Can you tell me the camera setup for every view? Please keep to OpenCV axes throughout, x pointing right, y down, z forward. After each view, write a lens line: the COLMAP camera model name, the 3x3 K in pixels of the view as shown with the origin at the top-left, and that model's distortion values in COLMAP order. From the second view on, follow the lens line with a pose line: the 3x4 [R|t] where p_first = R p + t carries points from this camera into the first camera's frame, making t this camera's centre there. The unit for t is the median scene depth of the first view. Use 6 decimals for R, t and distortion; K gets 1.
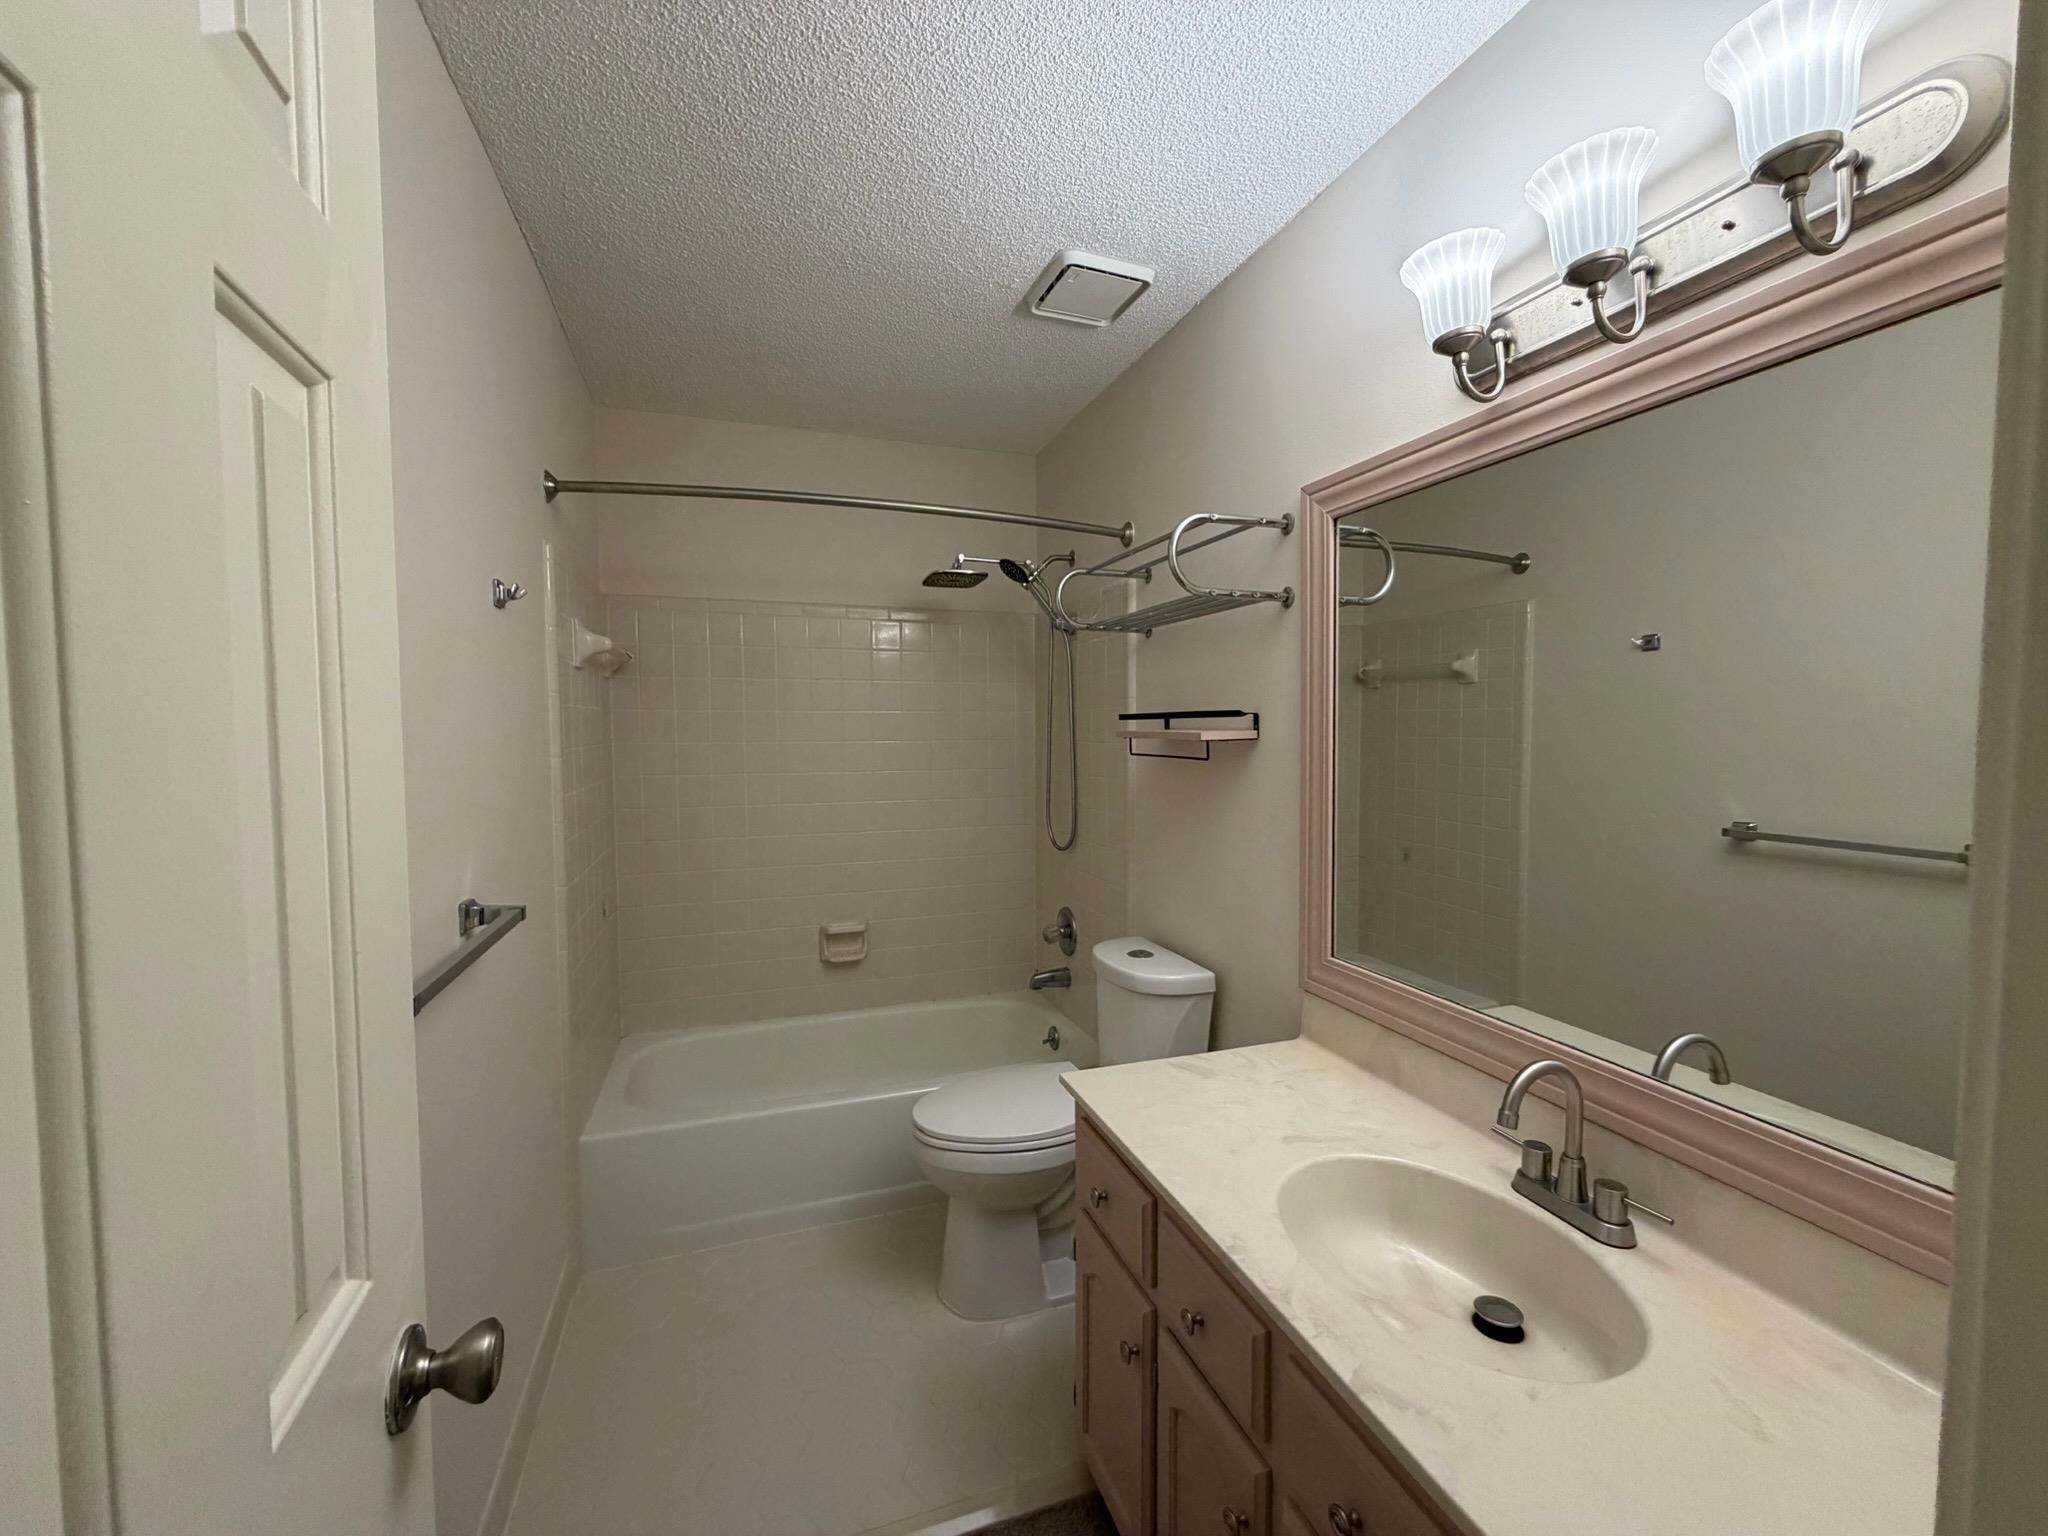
lens RADIAL K [[823.8, 0, 1013.1], [0, 823.8, 770.3], [0, 0, 1]] dist [-0.002642, 0.002677]
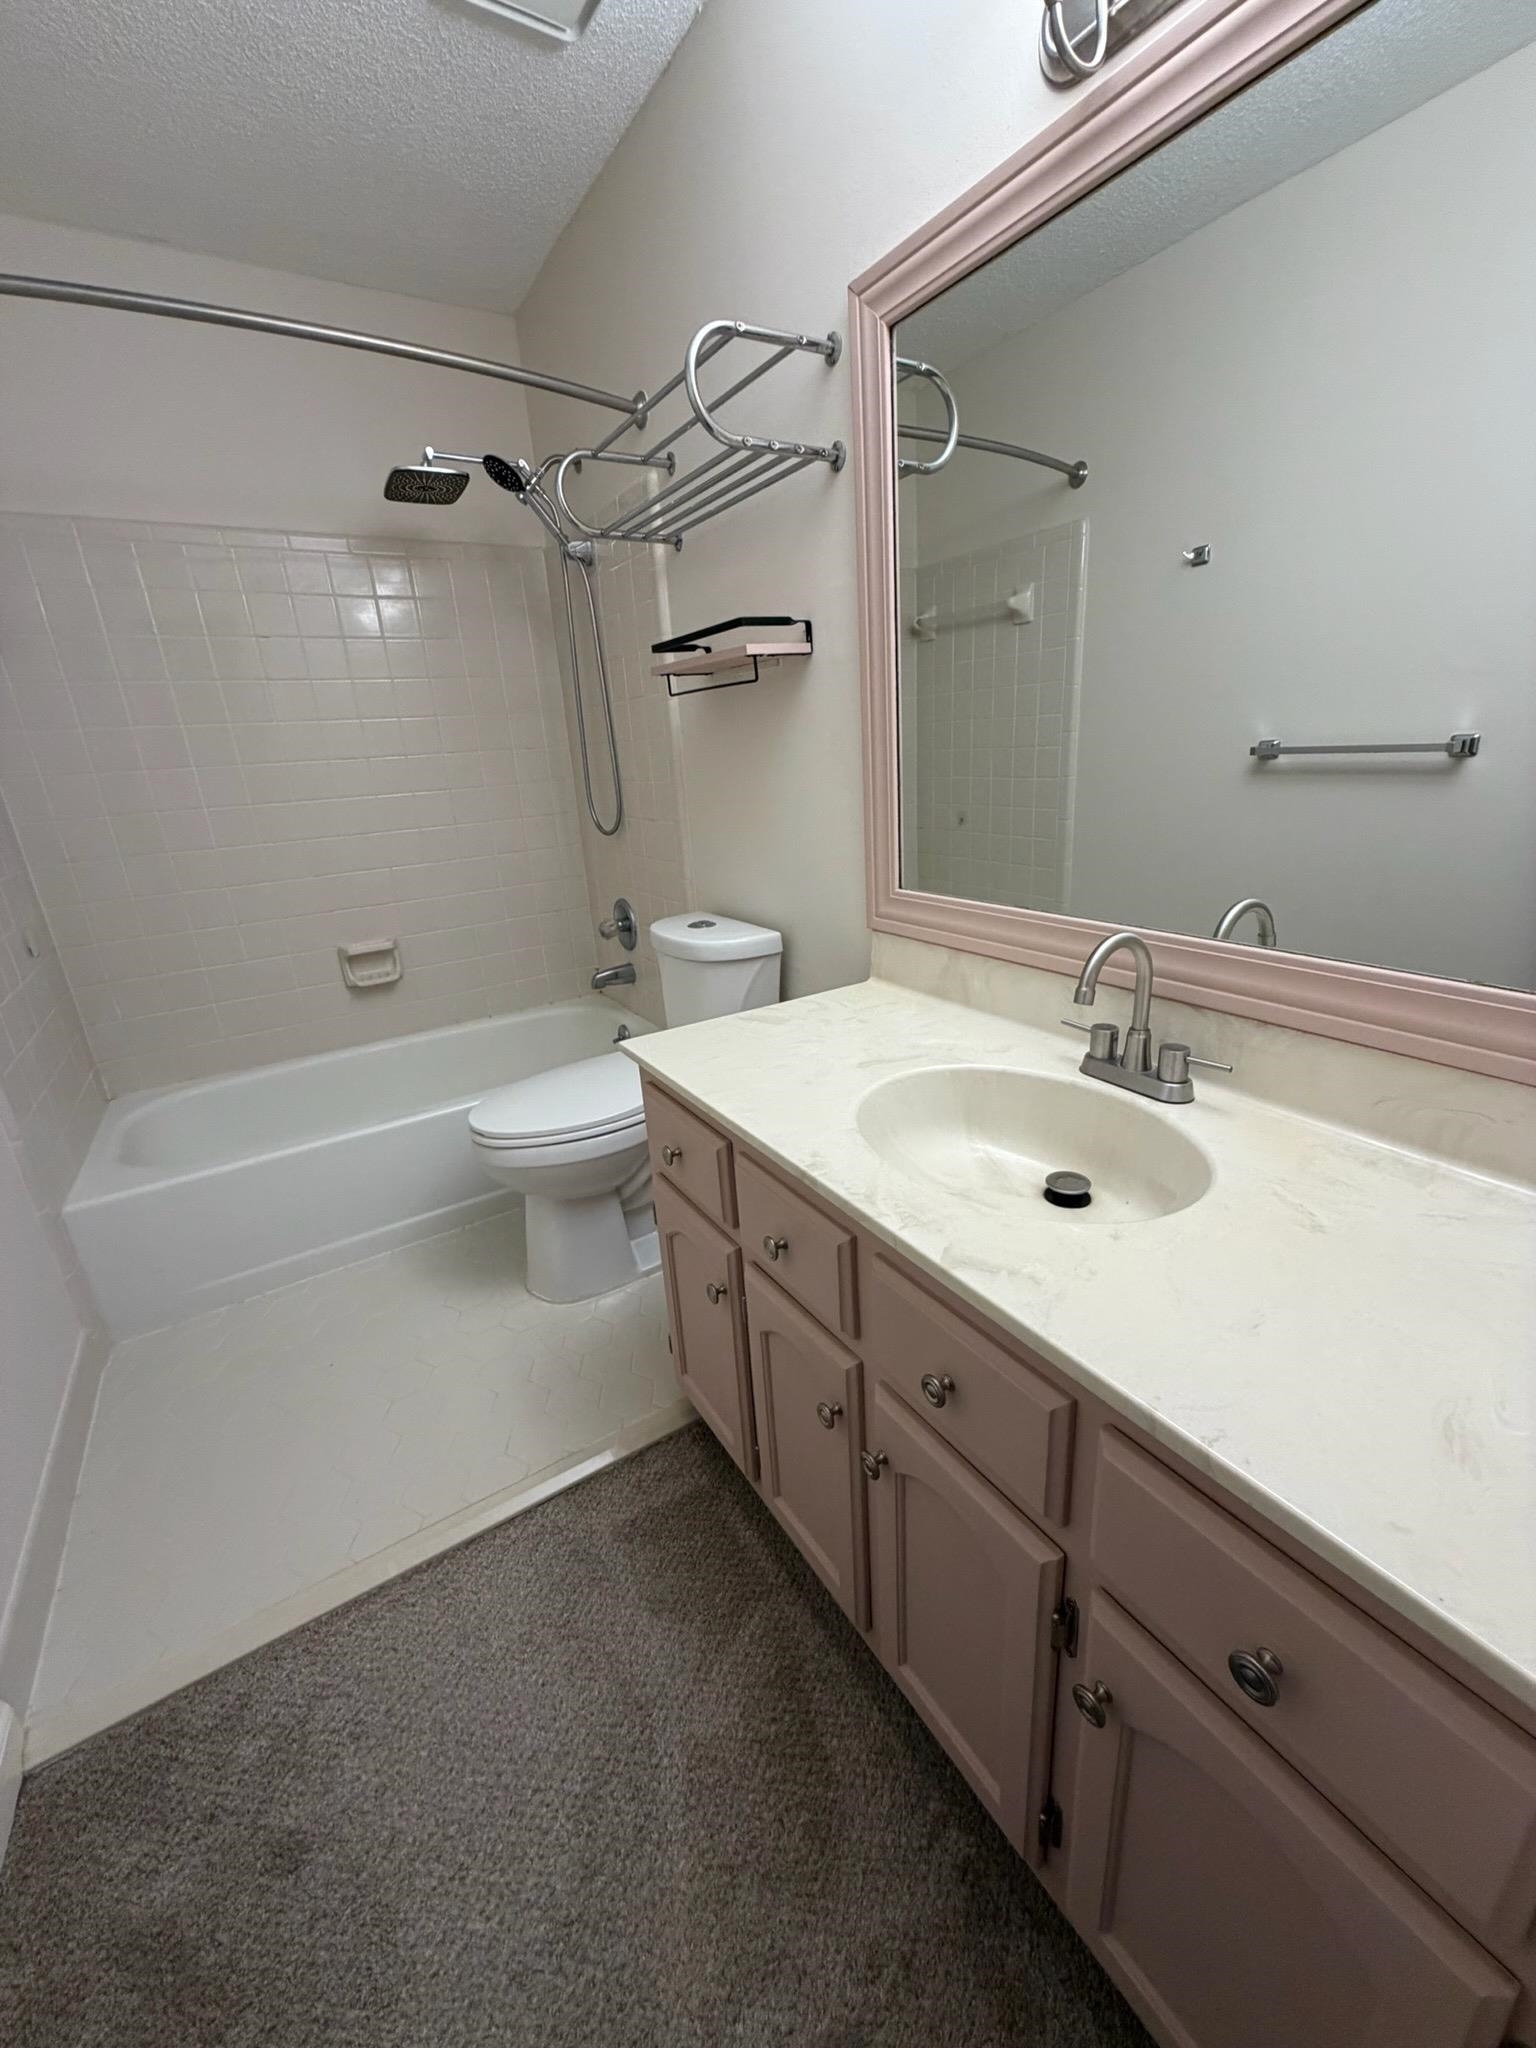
lens RADIAL K [[826.4, 0, 768.0], [0, 826.4, 1024.0], [0, 0, 1]] dist [0.001951, 0.000292]
pose [[0.970555, -0.127181, 0.204570, 0.030072], [0.067417, 0.958734, 0.276196, 0.101176], [-0.231255, -0.254272, 0.939078, 0.111261]]
